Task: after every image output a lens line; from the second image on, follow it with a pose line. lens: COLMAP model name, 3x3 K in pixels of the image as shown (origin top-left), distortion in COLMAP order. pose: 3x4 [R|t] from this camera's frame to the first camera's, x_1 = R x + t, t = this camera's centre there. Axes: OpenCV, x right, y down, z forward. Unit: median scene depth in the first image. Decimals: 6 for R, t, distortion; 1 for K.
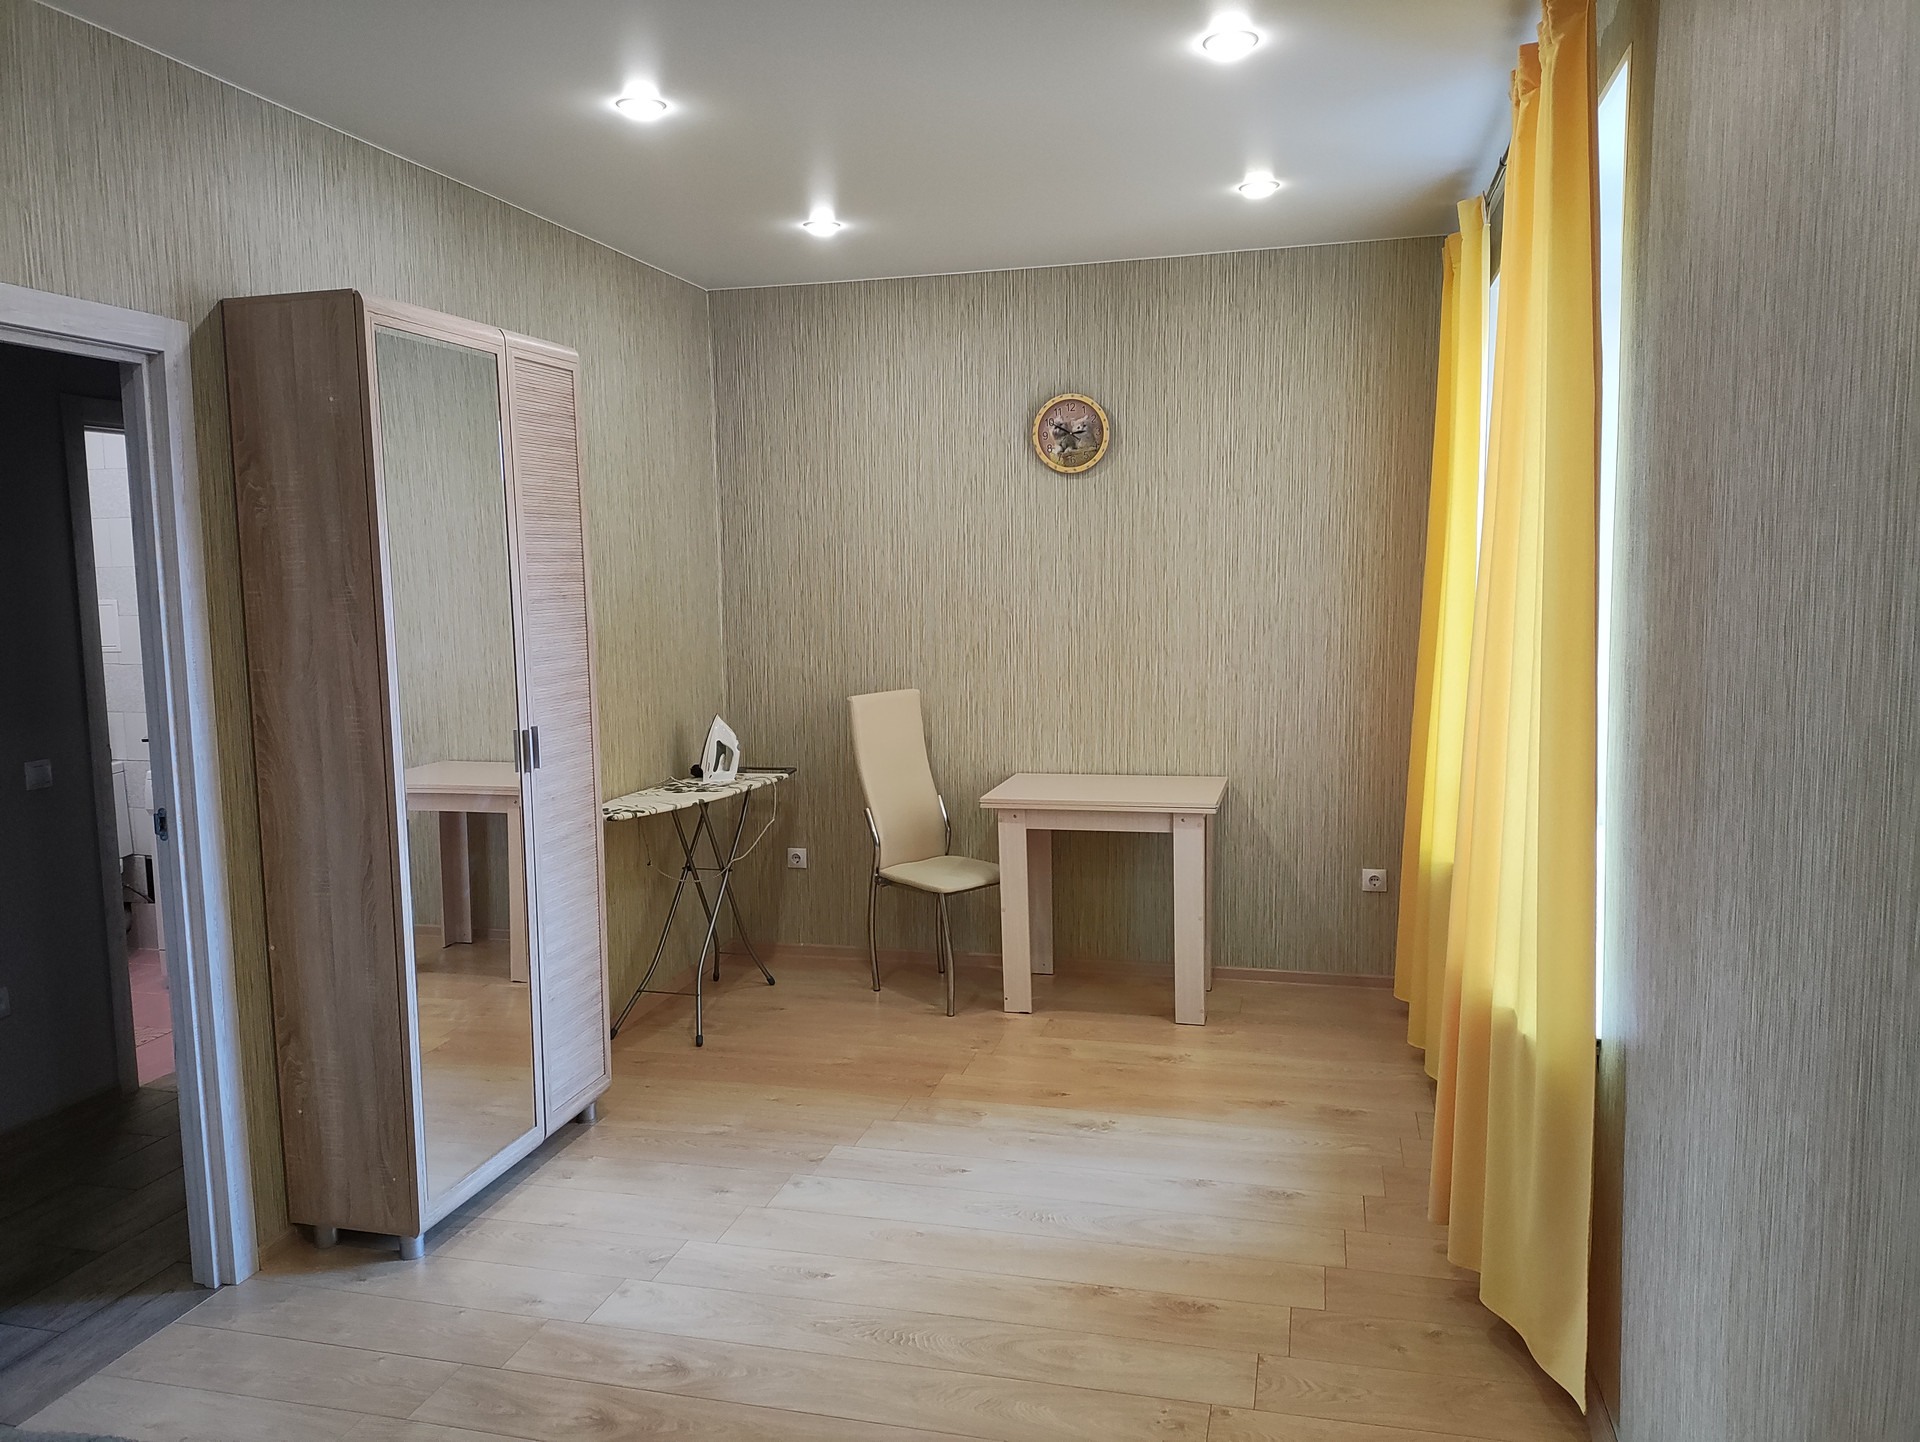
lens RADIAL K [[1408.8, 0, 972.0], [0, 1408.8, 714.1], [0, 0, 1]] dist [0.091509, -0.137974]
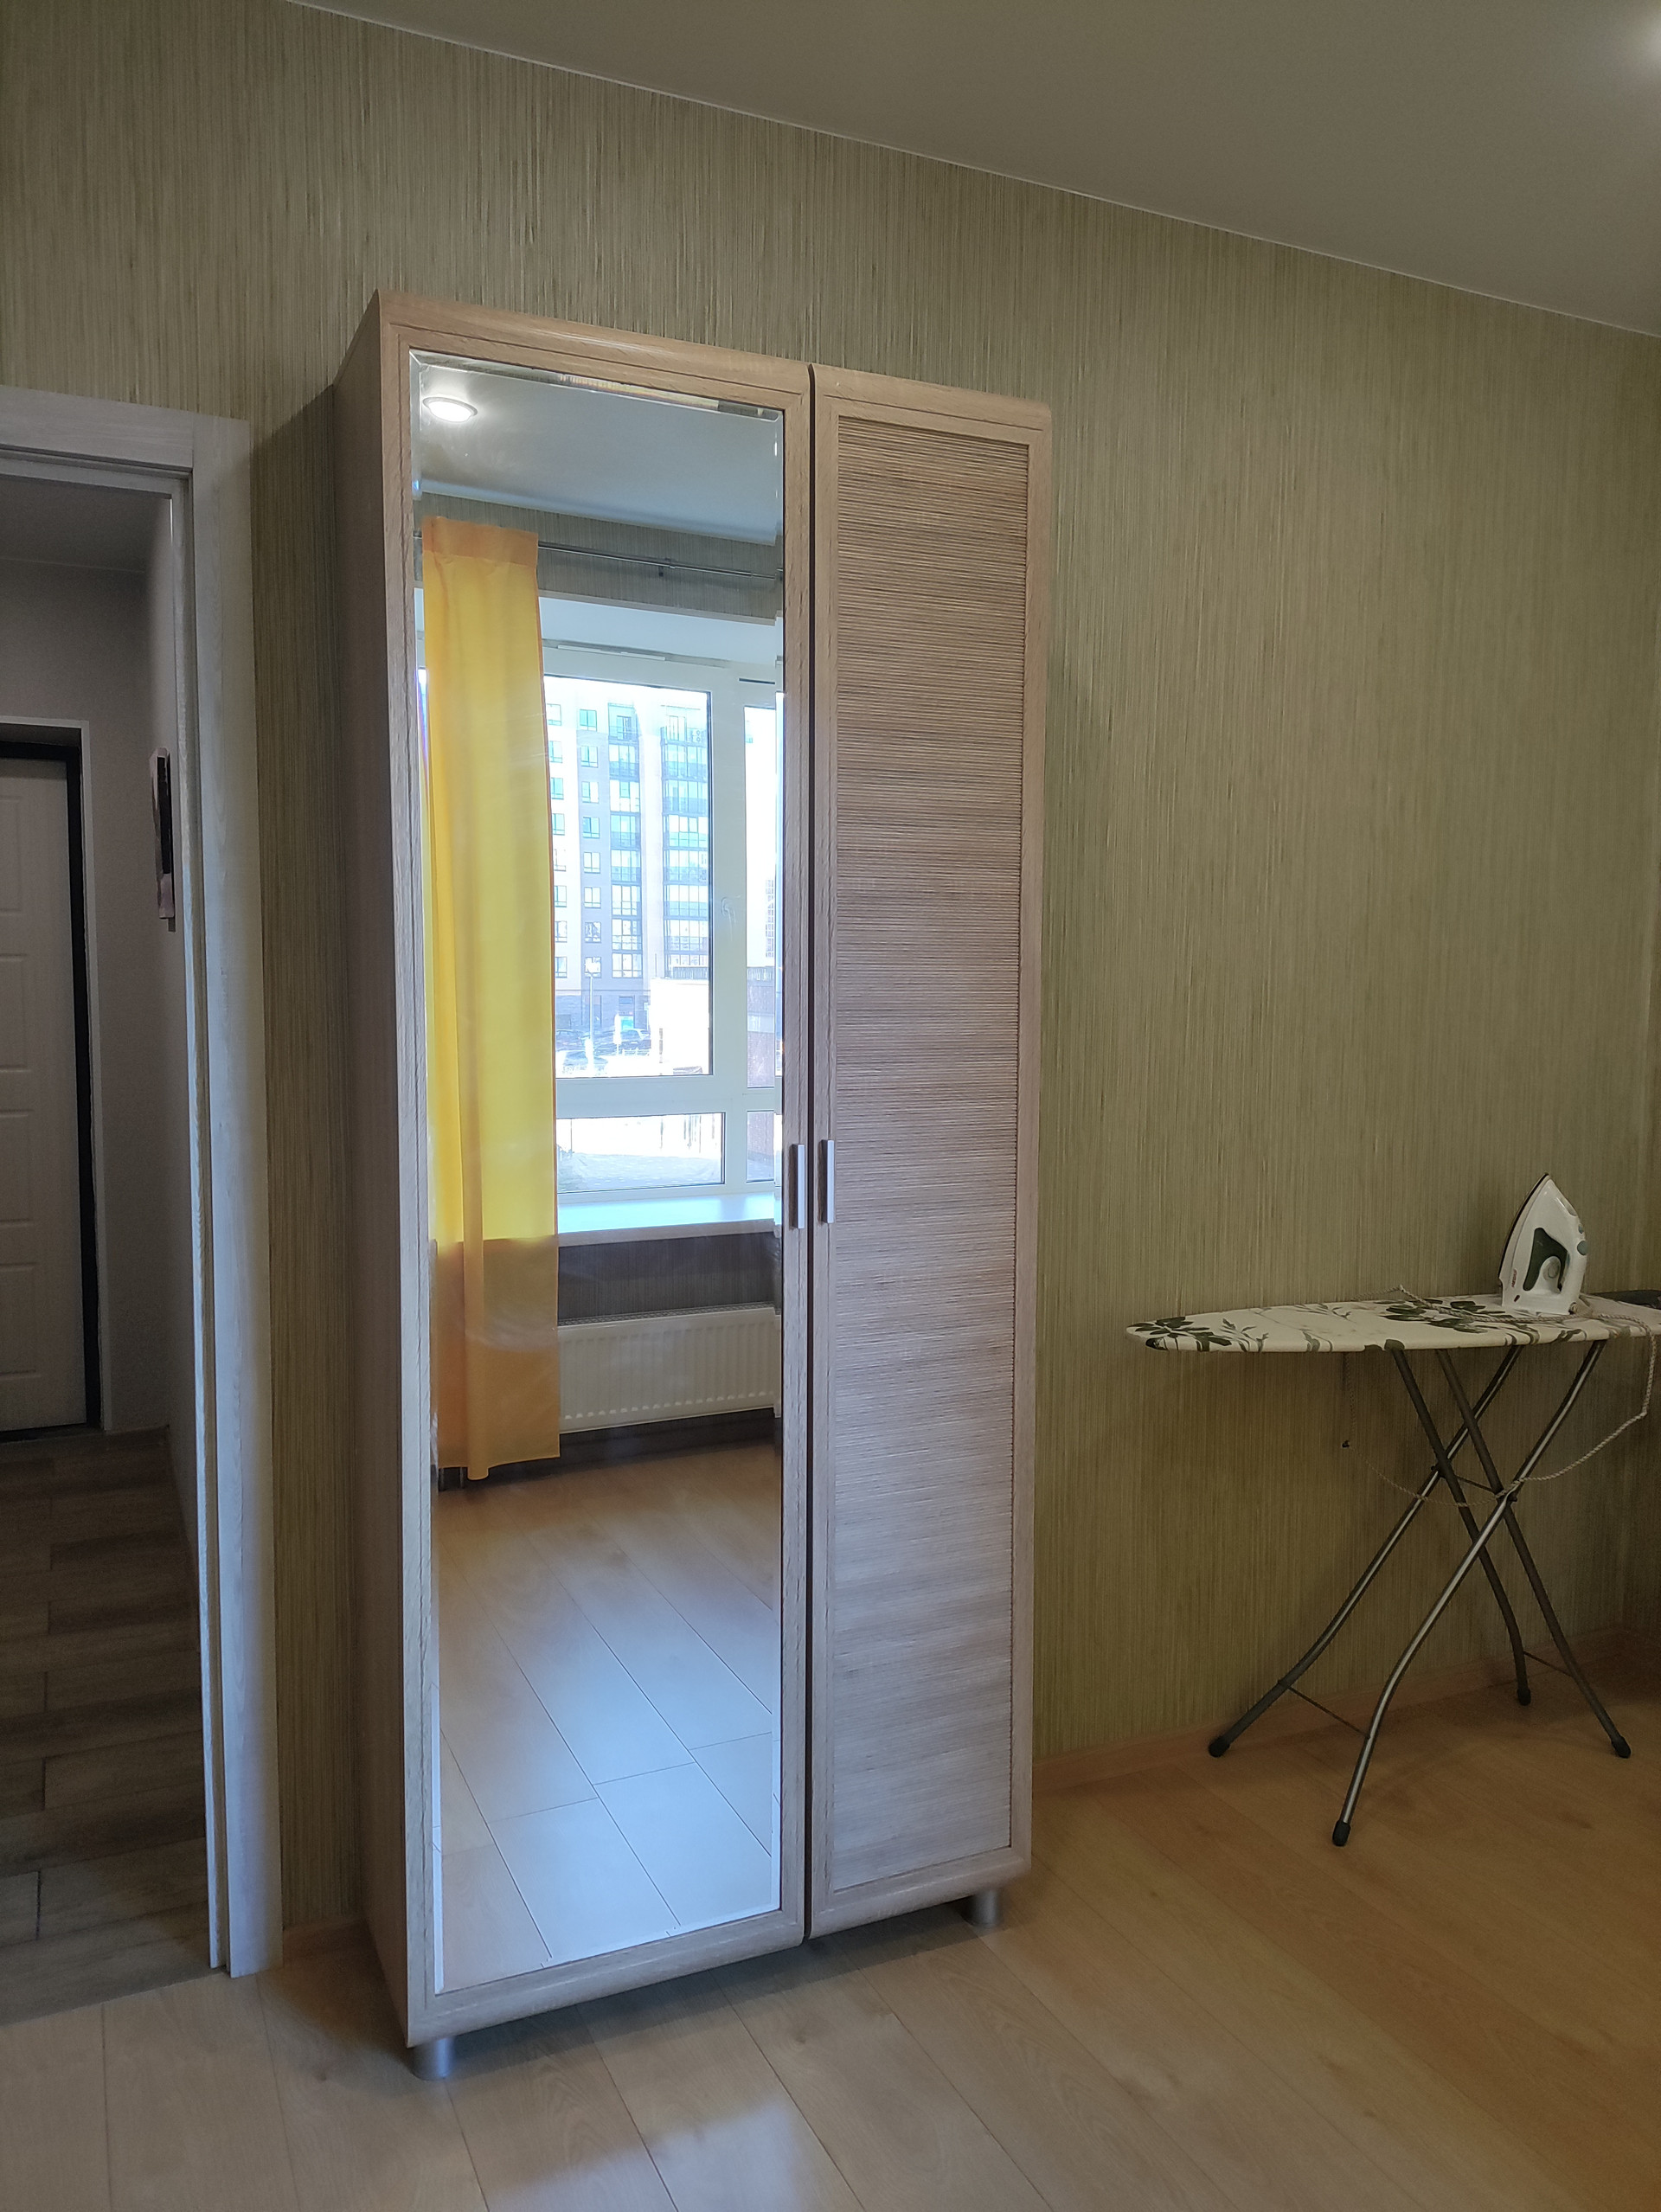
lens RADIAL K [[1623.0, 0, 843.8], [0, 1623.0, 1098.6], [0, 0, 1]] dist [0.091509, -0.137974]
pose [[0.626540, 0.079112, -0.775364, 0.142476], [-0.099076, 0.994849, 0.021447, -0.018431], [0.773067, 0.063382, 0.631150, 0.587840]]
